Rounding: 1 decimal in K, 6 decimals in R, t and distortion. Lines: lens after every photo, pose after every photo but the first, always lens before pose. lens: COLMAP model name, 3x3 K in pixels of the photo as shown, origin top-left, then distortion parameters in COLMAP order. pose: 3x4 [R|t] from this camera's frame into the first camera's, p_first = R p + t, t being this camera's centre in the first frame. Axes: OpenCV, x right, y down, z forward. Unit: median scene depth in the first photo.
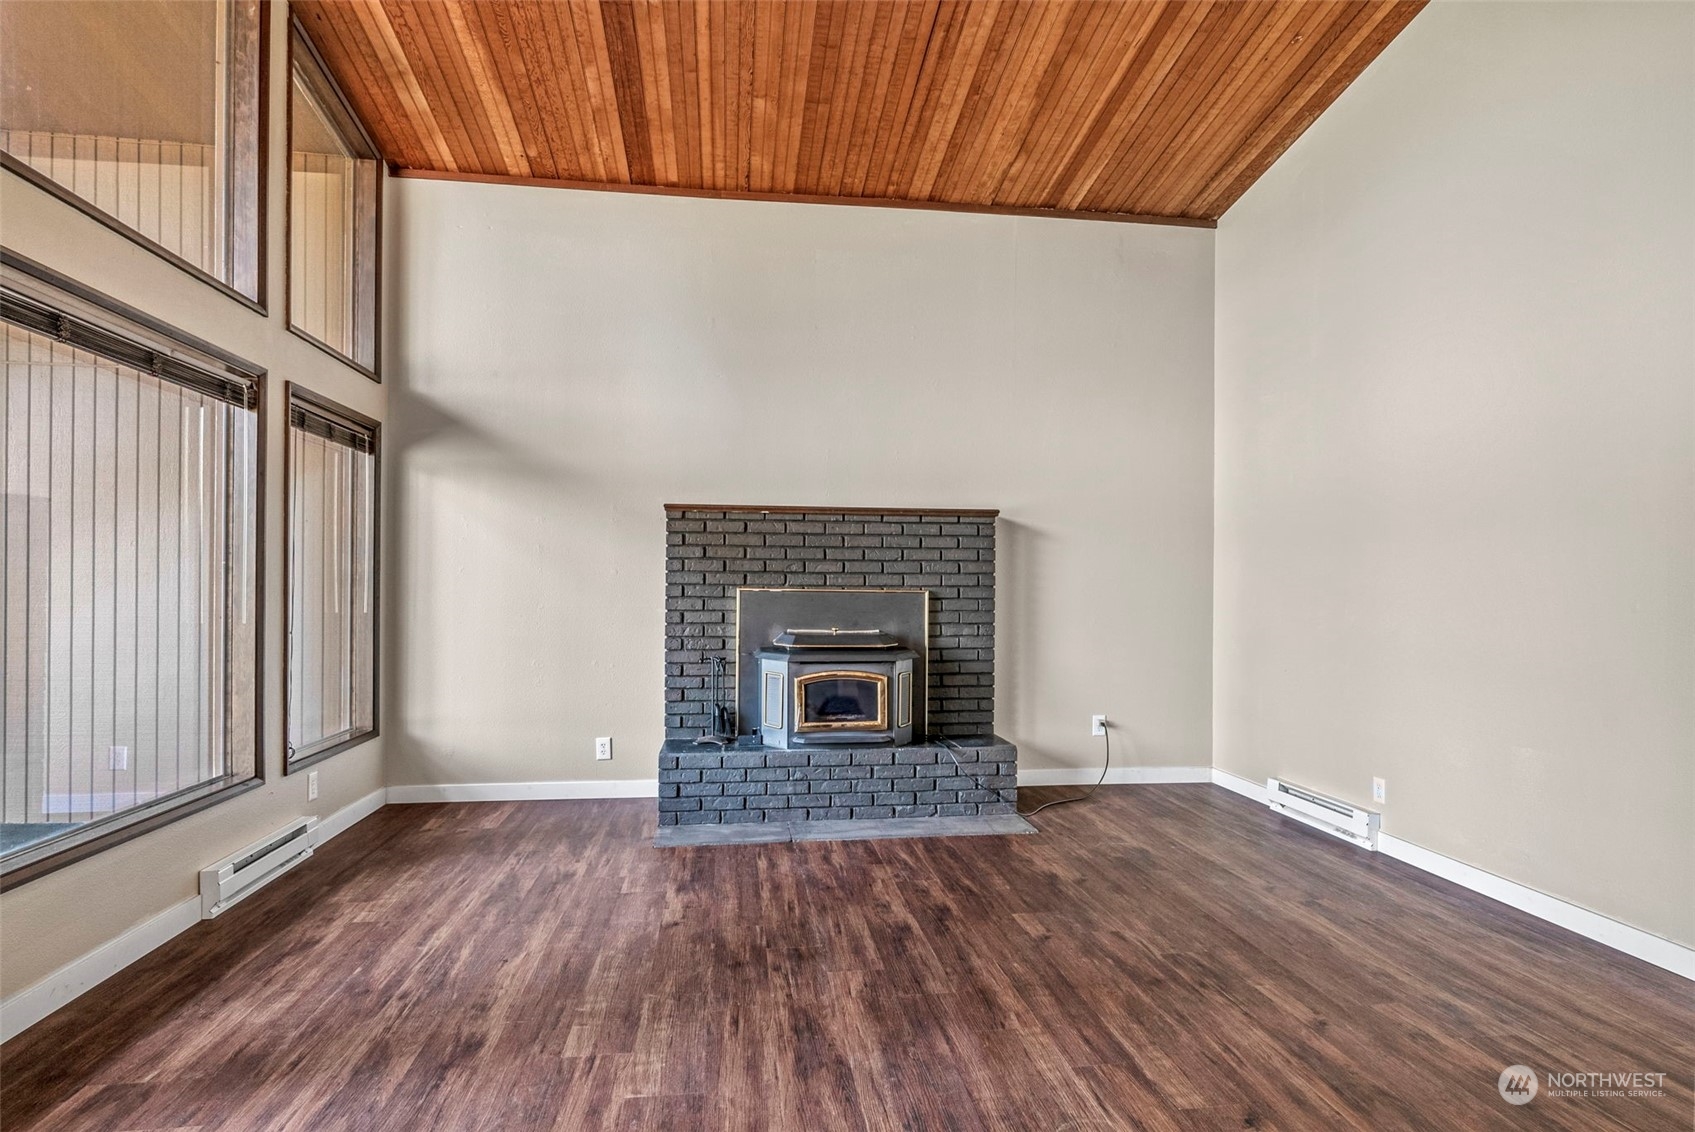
lens RADIAL K [[885.3, 0, 854.1], [0, 885.3, 578.3], [0, 0, 1]] dist [-0.005237, 0.000479]
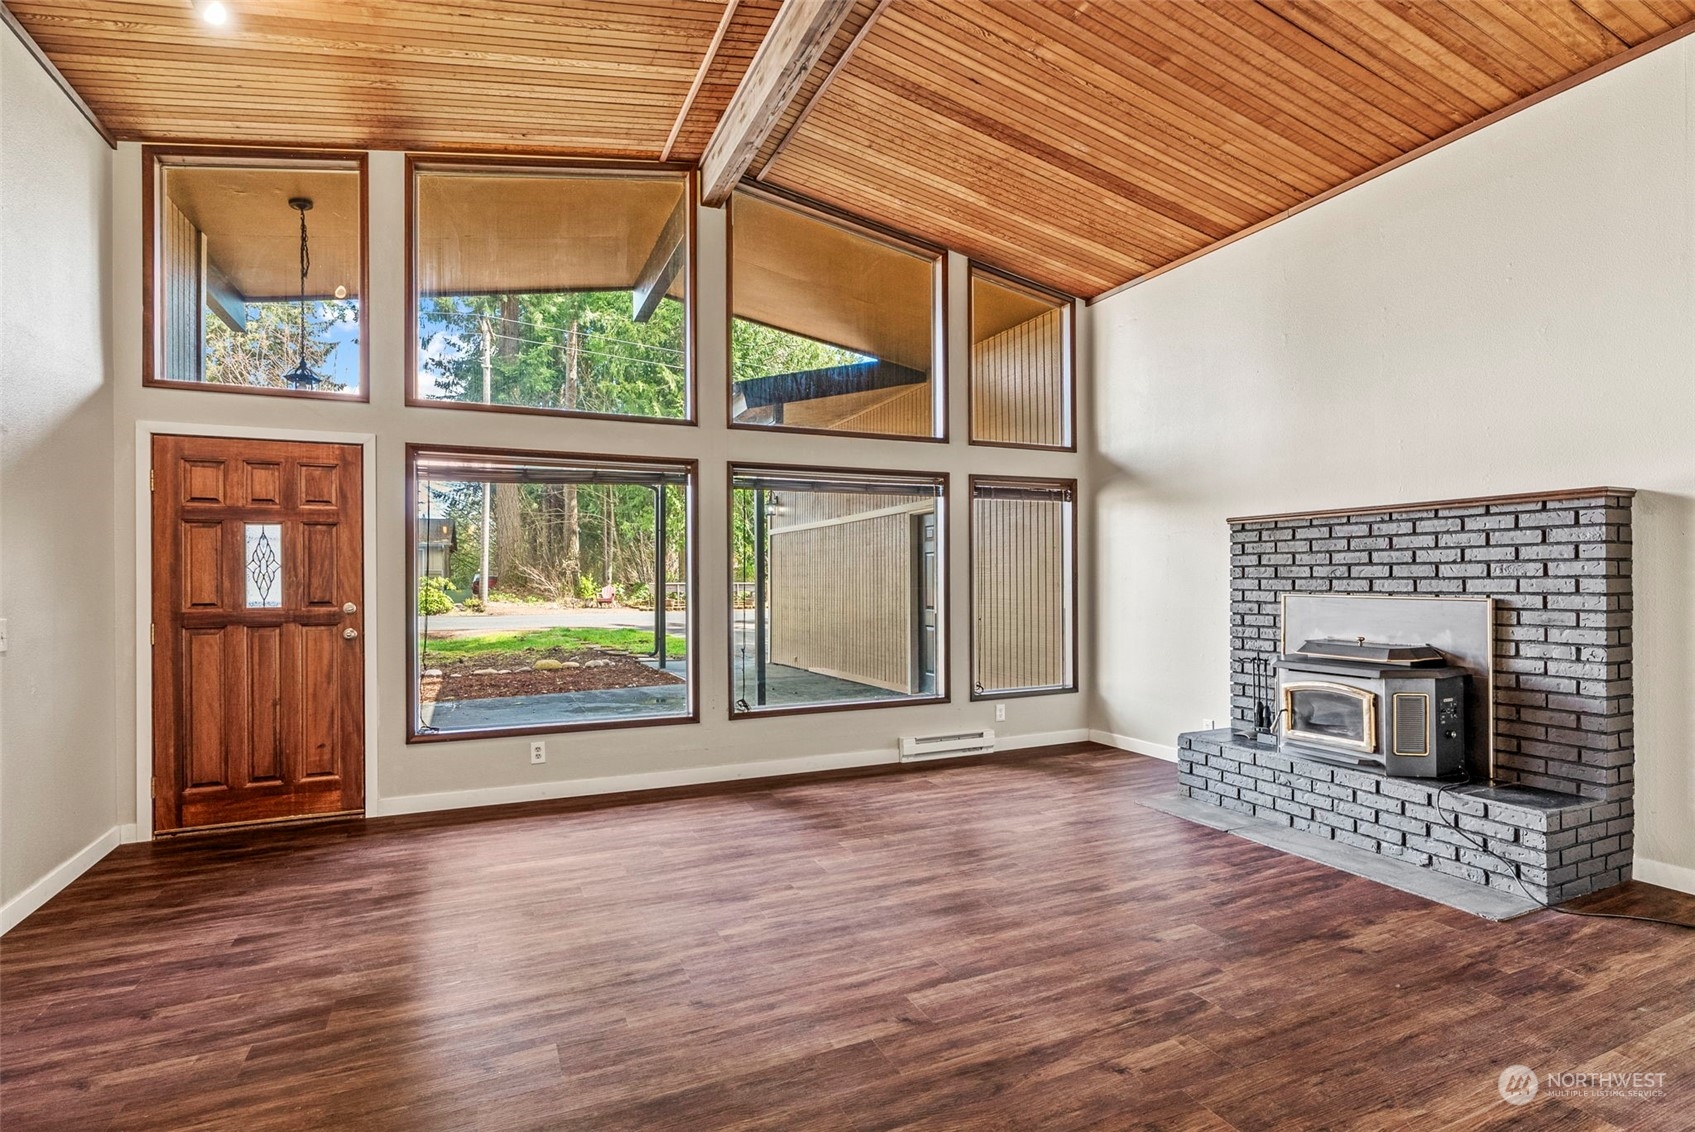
lens RADIAL K [[834.0, 0, 845.0], [0, 834.0, 558.4], [0, 0, 1]] dist [-0.001808, 0.000481]
pose [[0.276447, -0.030432, -0.960547, 0.717092], [0.020981, 0.999451, -0.025627, -0.017137], [0.960800, -0.013069, 0.276934, 0.254664]]
